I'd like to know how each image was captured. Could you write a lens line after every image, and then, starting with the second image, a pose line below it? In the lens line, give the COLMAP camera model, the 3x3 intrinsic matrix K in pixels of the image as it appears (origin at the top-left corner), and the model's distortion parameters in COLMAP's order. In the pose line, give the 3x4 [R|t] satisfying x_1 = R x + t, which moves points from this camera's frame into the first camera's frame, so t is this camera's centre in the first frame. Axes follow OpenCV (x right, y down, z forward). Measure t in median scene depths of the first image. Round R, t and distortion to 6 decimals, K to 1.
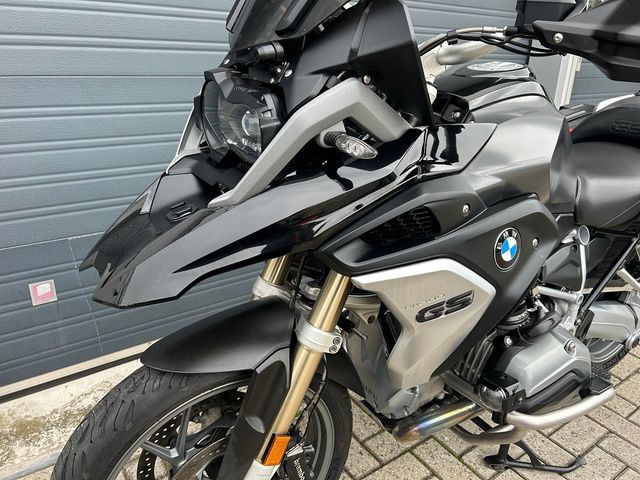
lens RADIAL K [[485.1, 0, 299.5], [0, 485.1, 241.0], [0, 0, 1]] dist [0.009515, -0.010143]
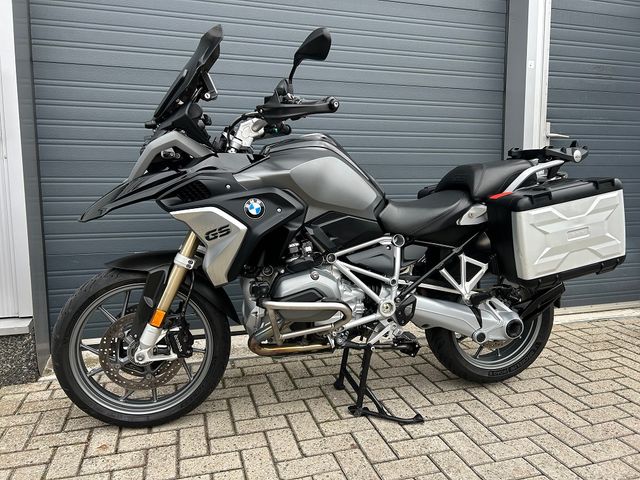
lens RADIAL K [[492.1, 0, 309.4], [0, 492.1, 238.7], [0, 0, 1]] dist [0.034849, -0.042669]
pose [[0.949757, 0.020805, -0.312295, 1.299267], [-0.098772, 0.966724, -0.235984, 0.605819], [0.296994, 0.254974, 0.920208, -0.816307]]
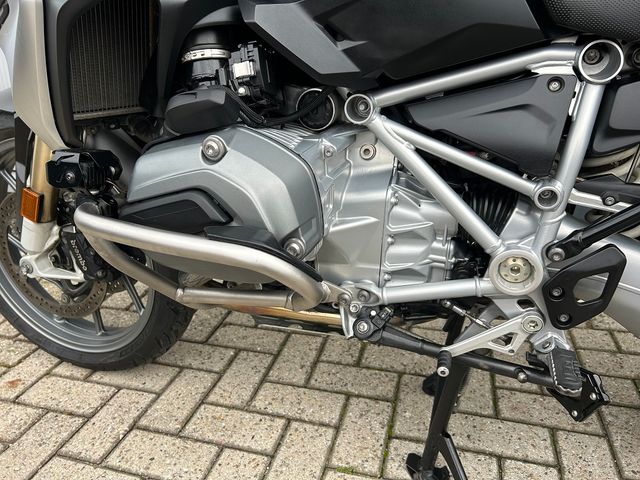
lens RADIAL K [[492.1, 0, 309.4], [0, 492.1, 238.7], [0, 0, 1]] dist [0.034849, -0.042669]
pose [[0.648400, 0.249483, -0.719261, 1.268602], [-0.255057, 0.961367, 0.103532, 0.270928], [0.717303, 0.116322, 0.686983, 0.826057]]
